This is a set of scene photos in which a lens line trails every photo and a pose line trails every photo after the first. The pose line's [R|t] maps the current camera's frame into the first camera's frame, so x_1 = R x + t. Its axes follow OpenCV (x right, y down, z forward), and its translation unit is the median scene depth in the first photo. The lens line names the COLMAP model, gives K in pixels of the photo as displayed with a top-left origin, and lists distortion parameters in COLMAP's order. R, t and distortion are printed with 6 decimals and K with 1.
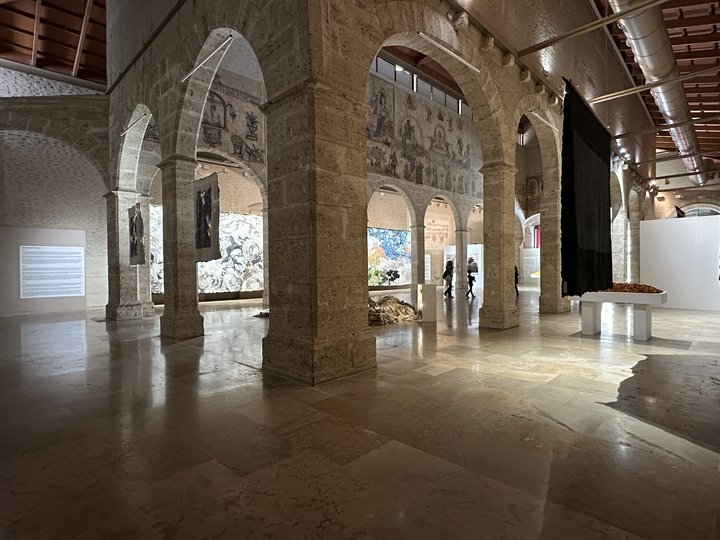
lens RADIAL K [[385.8, 0, 358.2], [0, 385.8, 268.7], [0, 0, 1]] dist [0.000967, 0.000114]
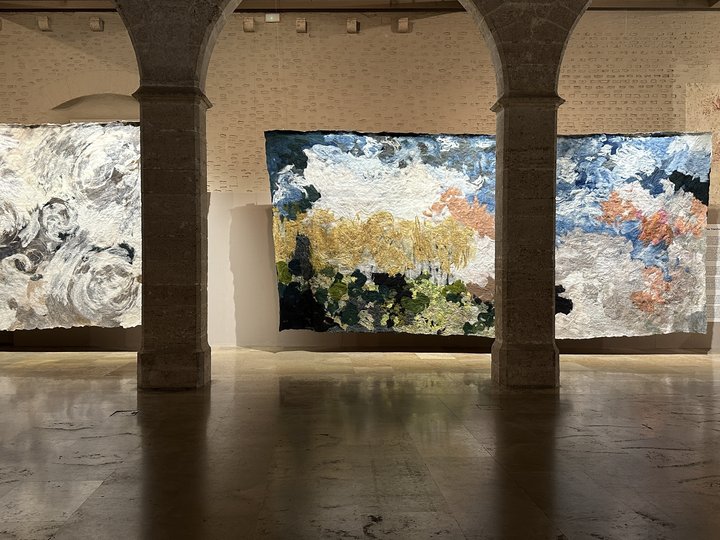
lens RADIAL K [[664.9, 0, 360.0], [0, 664.9, 270.0], [0, 0, 1]] dist [0.182721, -0.394798]
pose [[0.746149, 0.020319, -0.665469, 0.542974], [-0.011468, 0.999778, 0.017669, -0.021694], [0.665680, -0.005552, 0.746216, 0.960483]]
